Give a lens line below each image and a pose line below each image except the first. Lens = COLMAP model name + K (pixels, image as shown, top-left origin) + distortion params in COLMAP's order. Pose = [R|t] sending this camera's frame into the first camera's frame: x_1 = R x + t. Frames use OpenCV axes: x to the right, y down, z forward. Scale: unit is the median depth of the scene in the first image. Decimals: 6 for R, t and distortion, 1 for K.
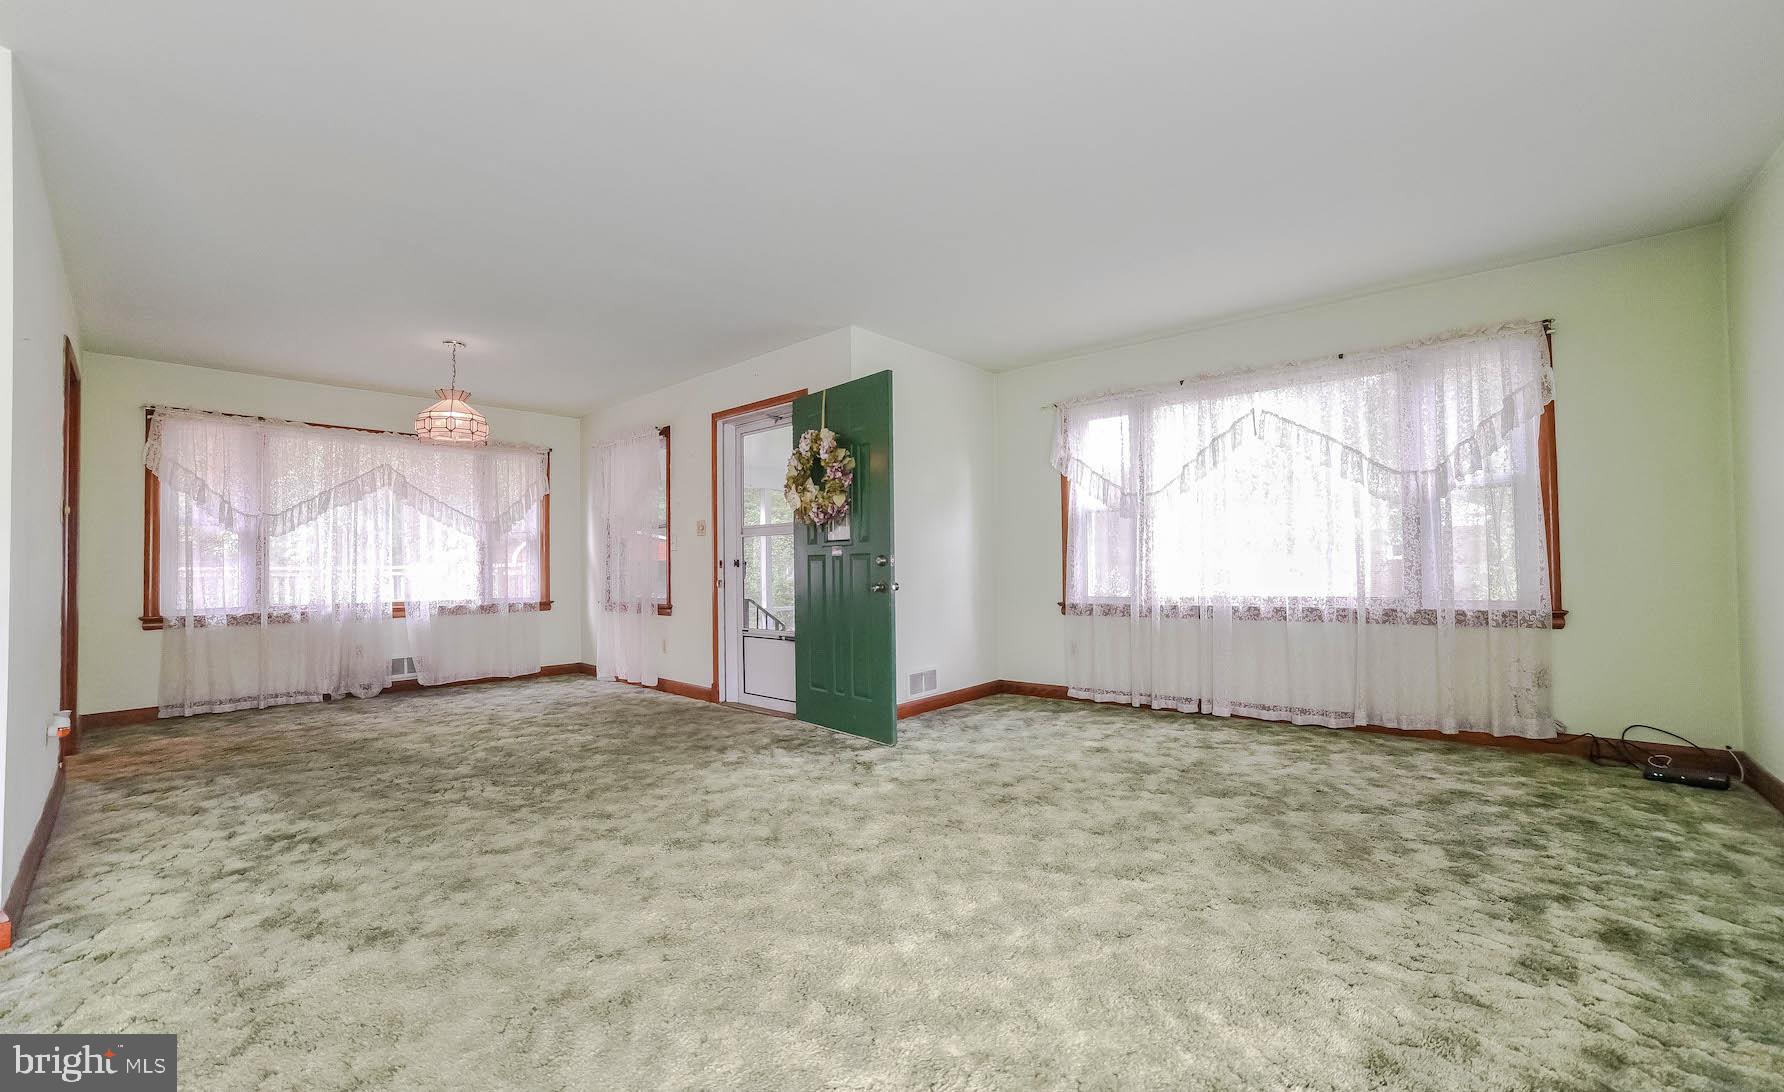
lens RADIAL K [[711.4, 0, 890.5], [0, 711.4, 541.2], [0, 0, 1]] dist [-0.069889, 0.032094]
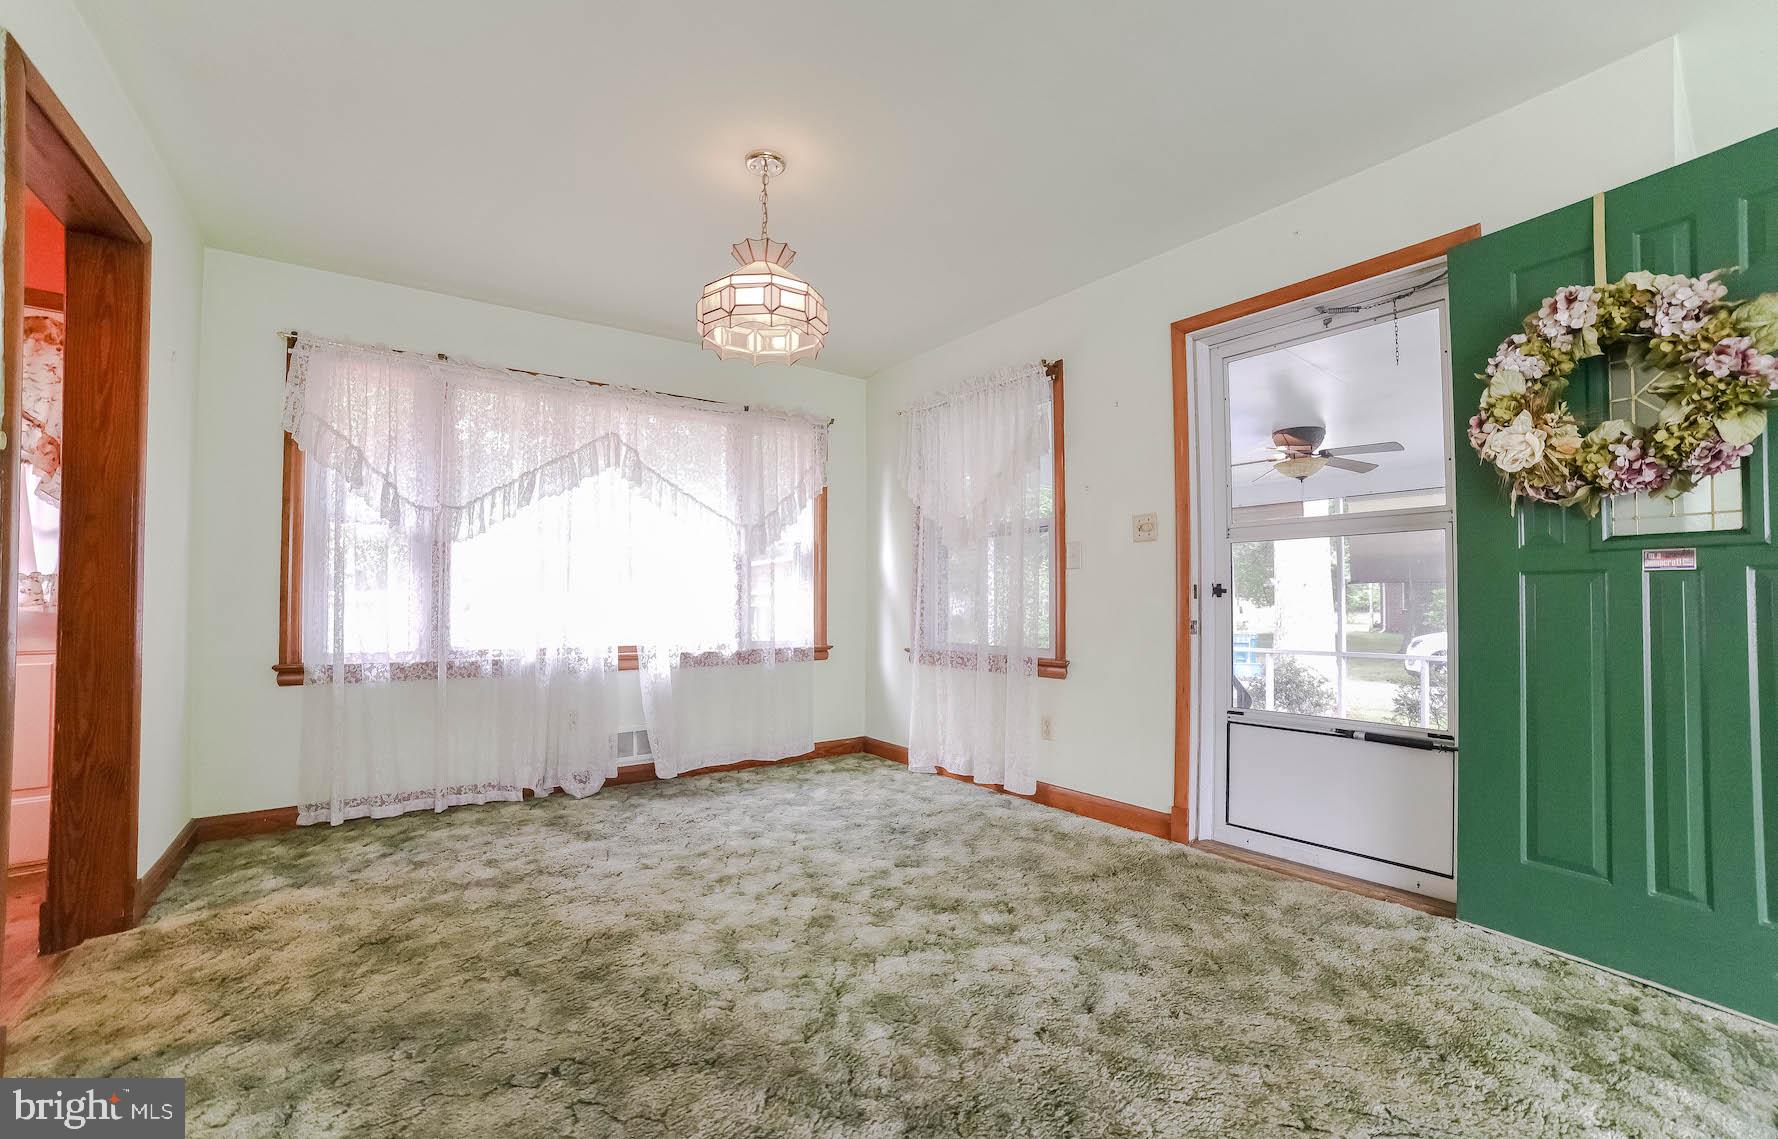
lens RADIAL K [[739.5, 0, 925.7], [0, 739.5, 572.0], [0, 0, 1]] dist [-0.039779, 0.000626]
pose [[0.986120, 0.005404, -0.165945, -0.351114], [-0.006327, 0.999967, -0.005034, 0.021692], [0.165912, 0.006014, 0.986122, 0.400312]]
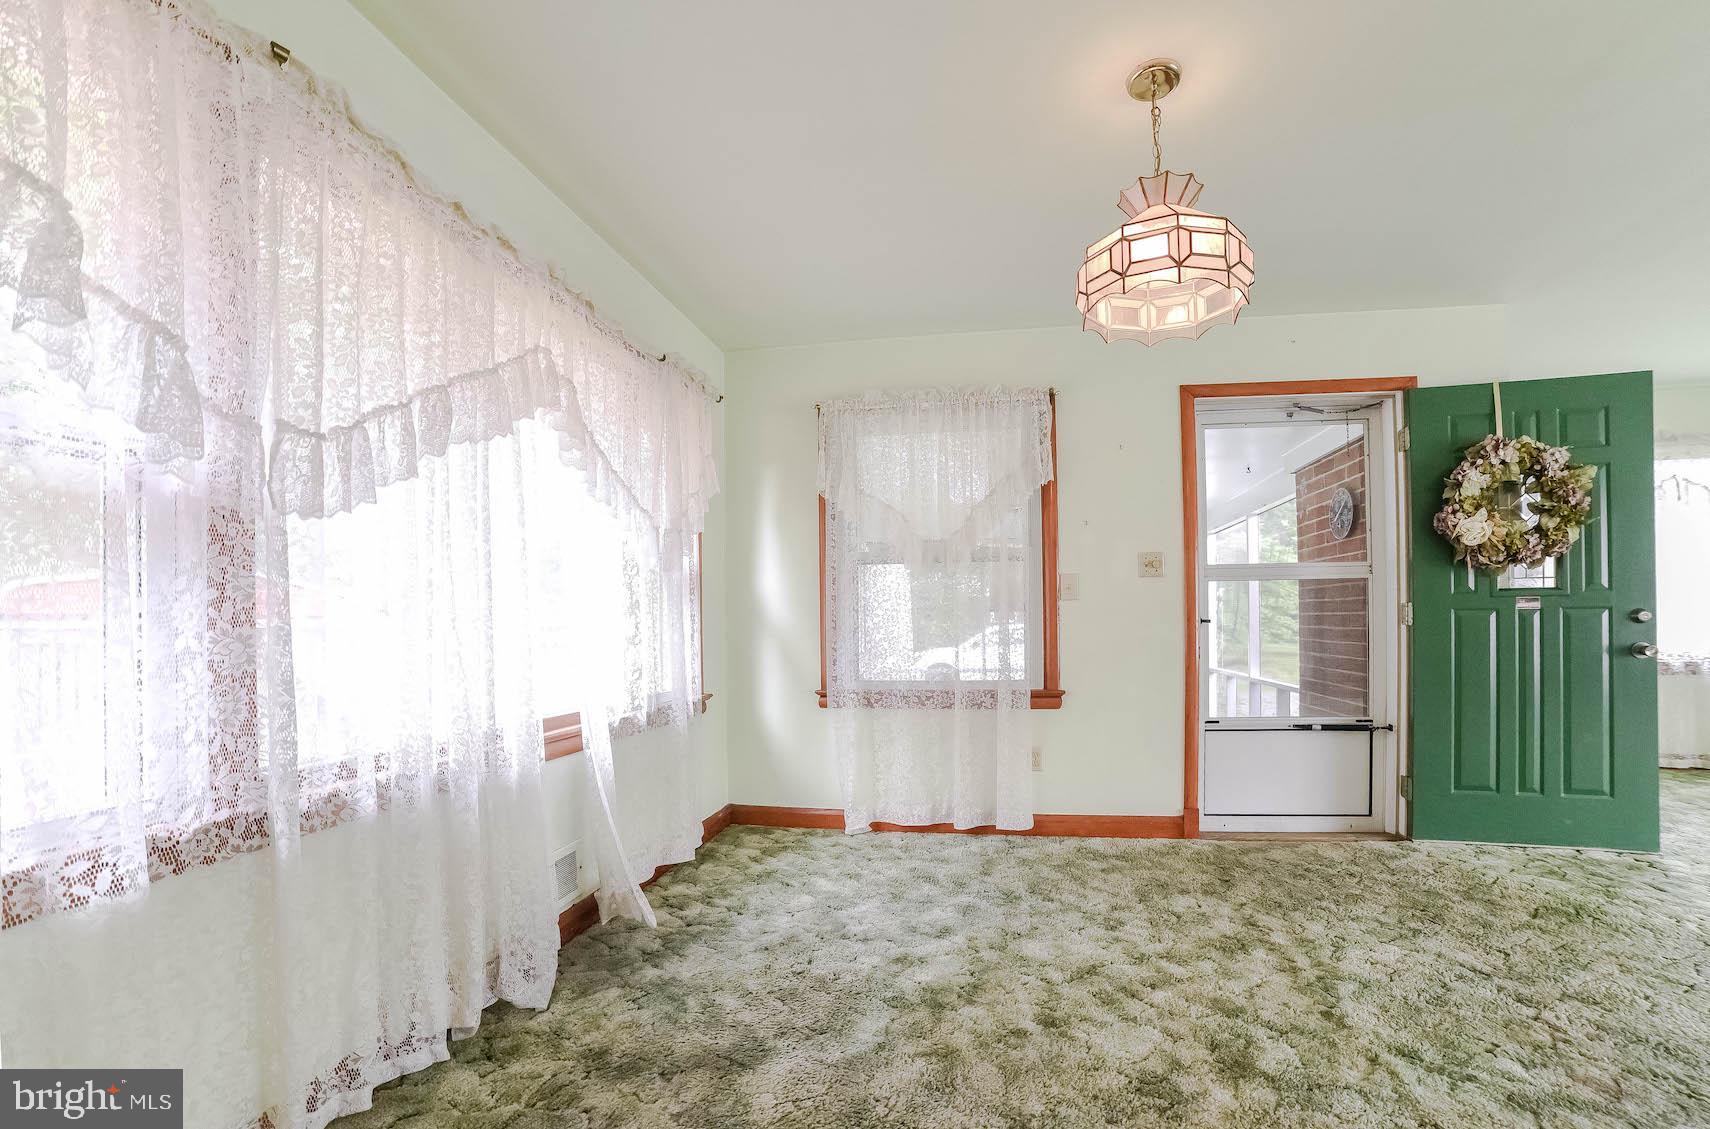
lens RADIAL K [[712.1, 0, 852.9], [0, 712.1, 614.4], [0, 0, 1]] dist [-0.048223, 0.000003]
pose [[0.829214, 0.009917, 0.558843, -0.862870], [-0.015112, 0.999875, 0.004680, 0.027323], [-0.558726, -0.012326, 0.829260, 0.646454]]
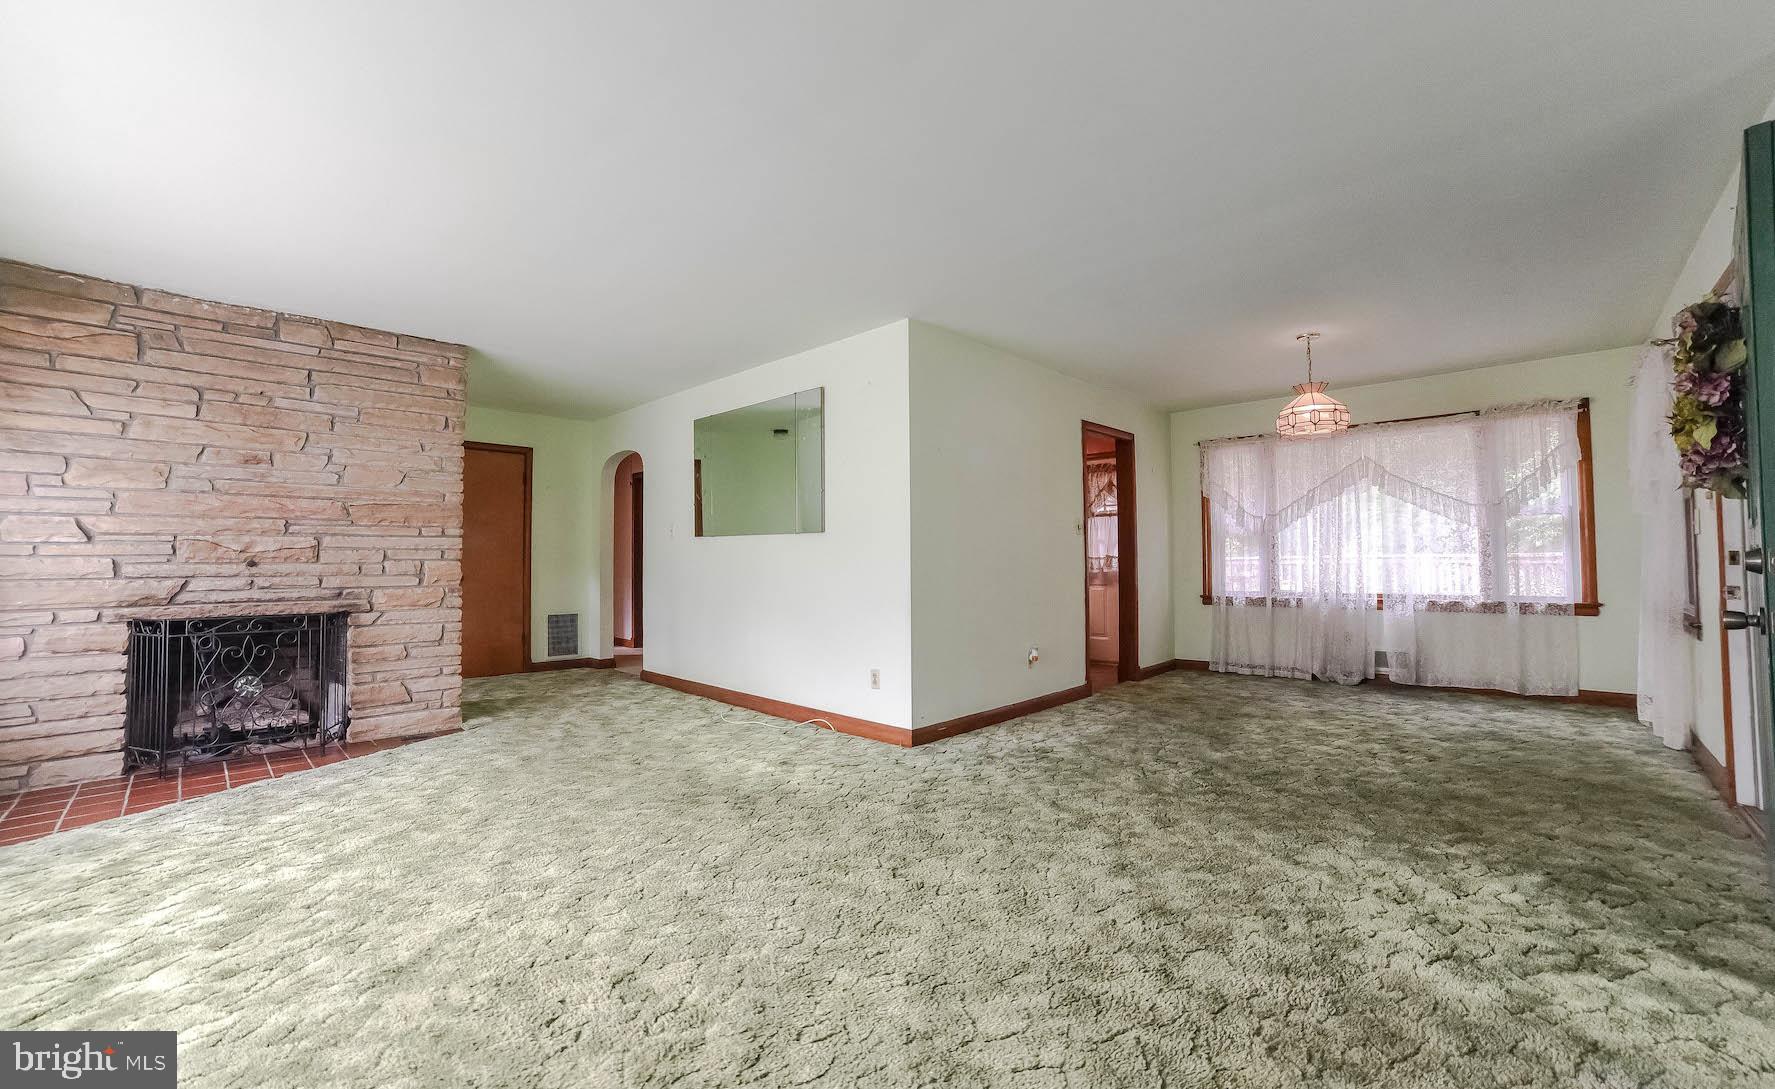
lens RADIAL K [[707.8, 0, 886.0], [0, 707.8, 539.7], [0, 0, 1]] dist [-0.069889, 0.032094]
pose [[0.001197, -0.020581, -0.999787, 0.296345], [0.045259, 0.998765, -0.020506, -0.001395], [0.998975, -0.045225, 0.002127, 0.324593]]
